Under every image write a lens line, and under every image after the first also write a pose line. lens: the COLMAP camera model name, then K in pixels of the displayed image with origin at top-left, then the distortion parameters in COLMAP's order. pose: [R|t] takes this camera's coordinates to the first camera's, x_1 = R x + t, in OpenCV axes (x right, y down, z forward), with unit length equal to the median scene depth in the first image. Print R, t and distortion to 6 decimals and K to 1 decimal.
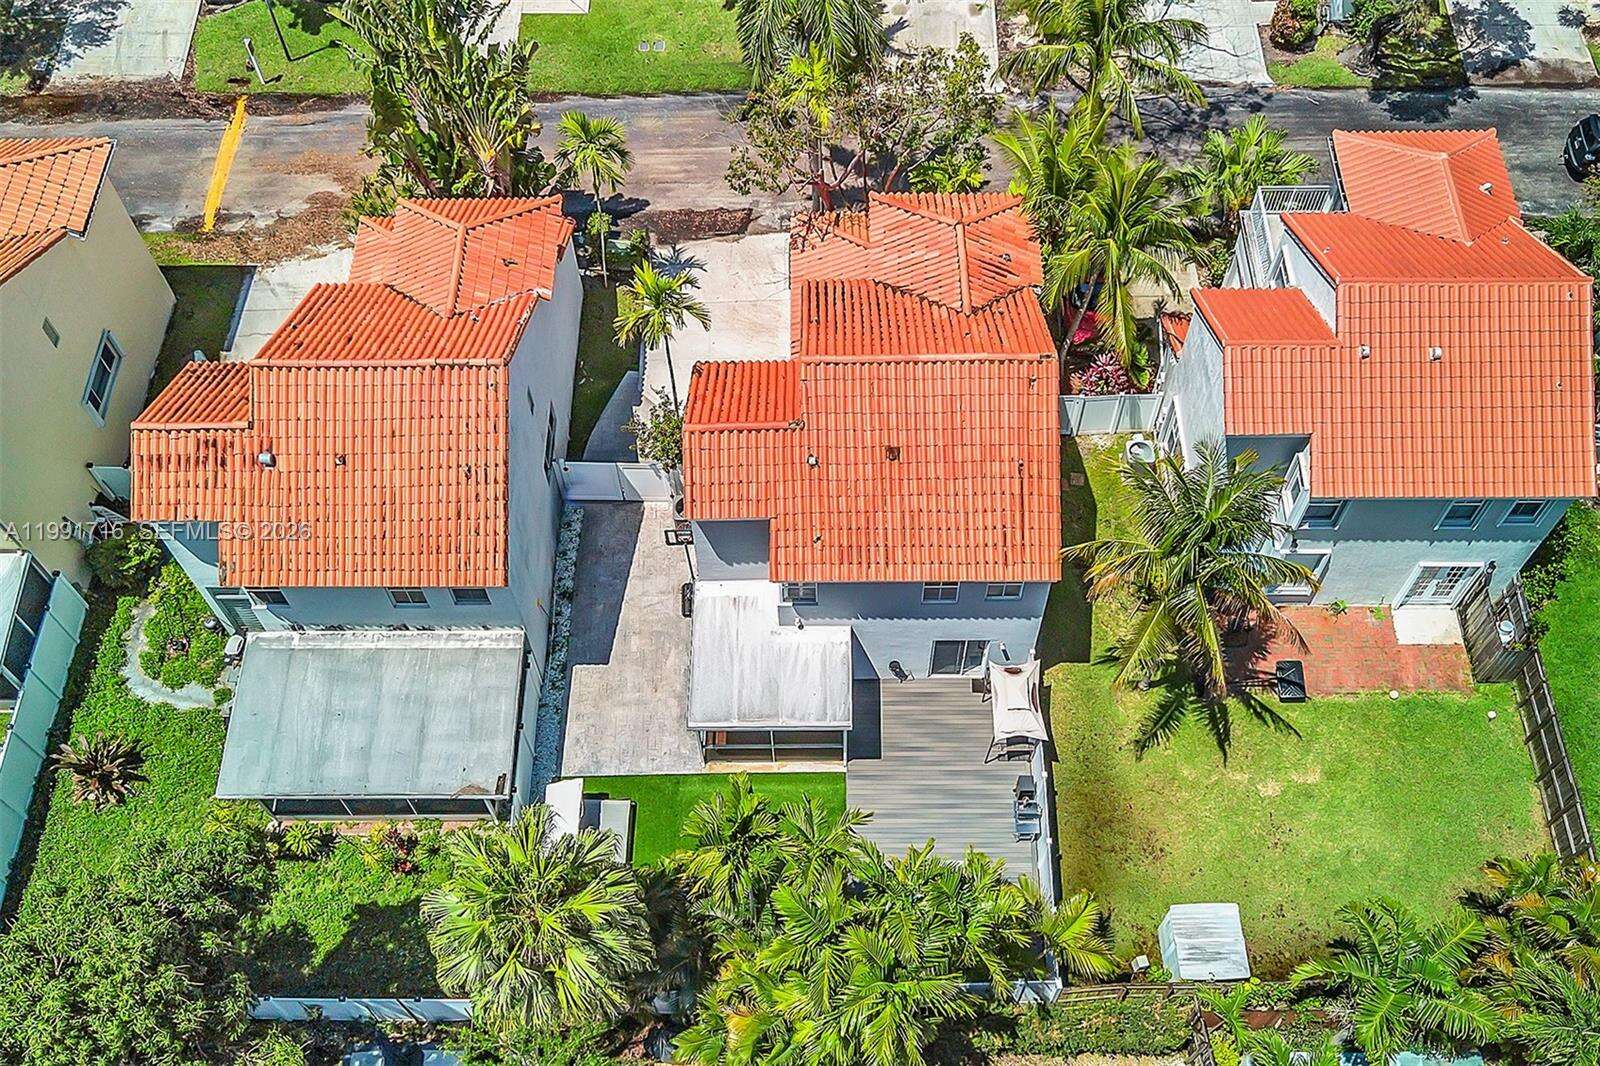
lens RADIAL K [[1358.1, 0, 800.0], [0, 1358.1, 533.0], [0, 0, 1]] dist [0.018481, -0.000742]
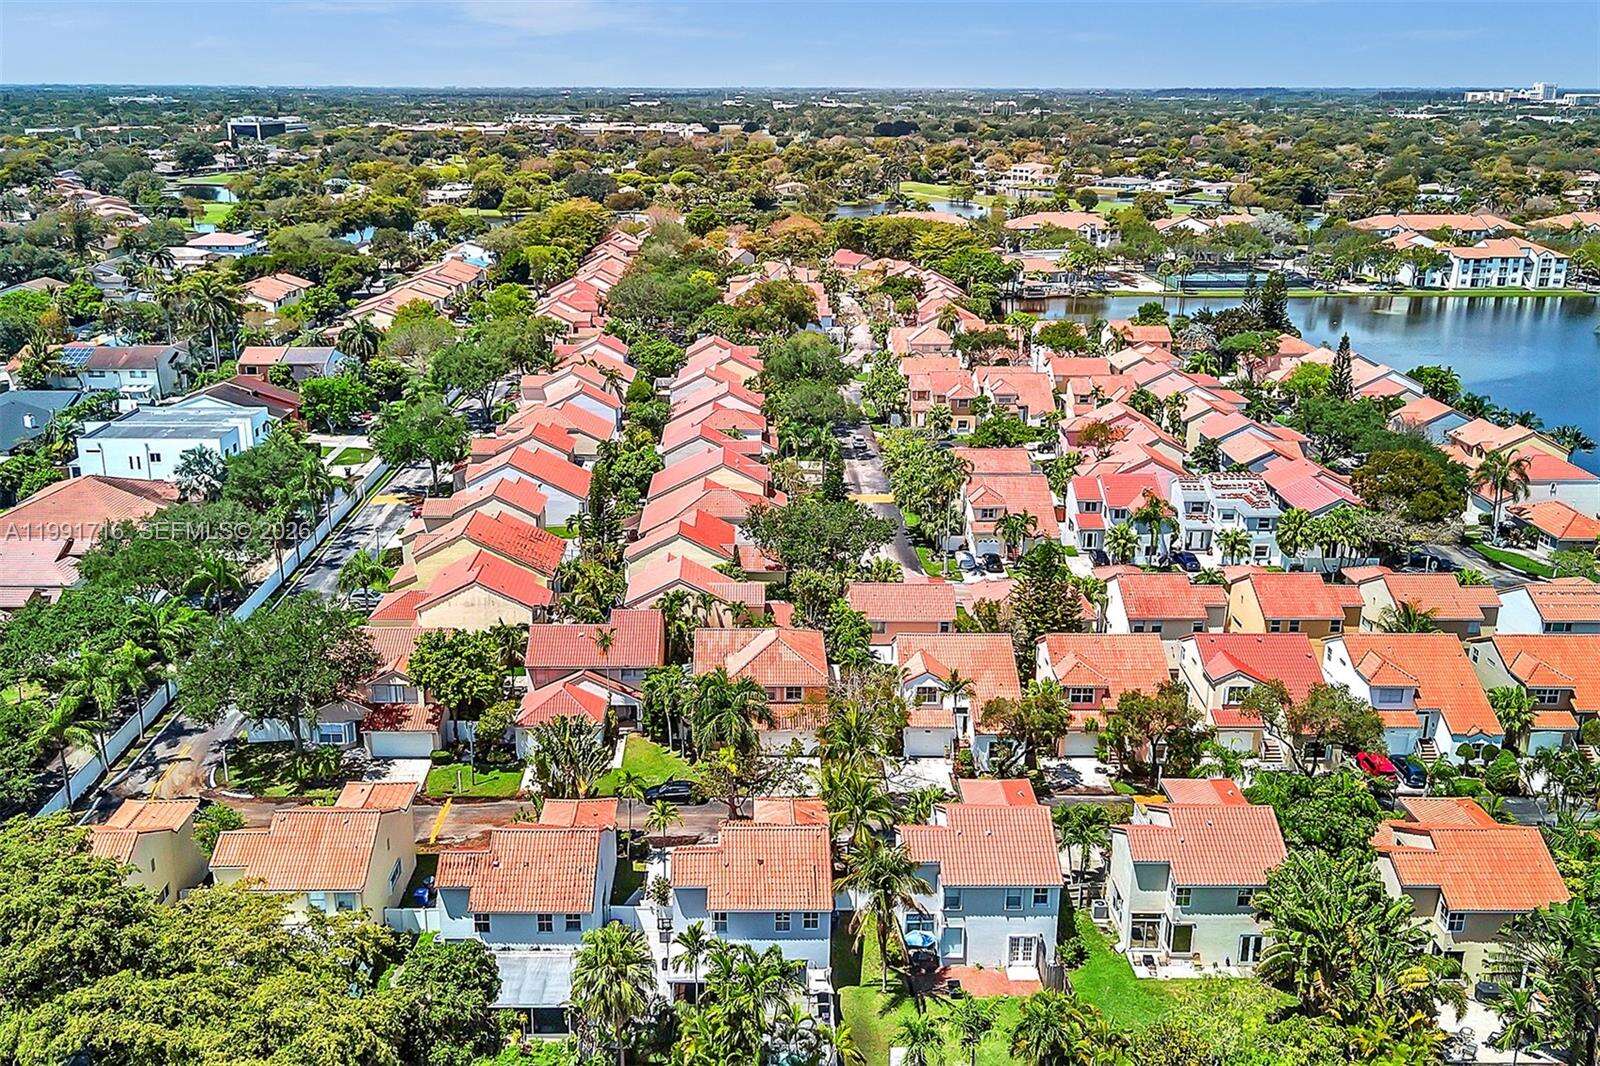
lens RADIAL K [[1358.1, 0, 800.0], [0, 1358.1, 533.0], [0, 0, 1]] dist [0.018481, -0.000742]
pose [[0.999193, 0.008982, 0.039153, 0.034165], [0.019846, 0.737056, -0.675541, 0.960639], [-0.034926, 0.675772, 0.736282, -0.964936]]
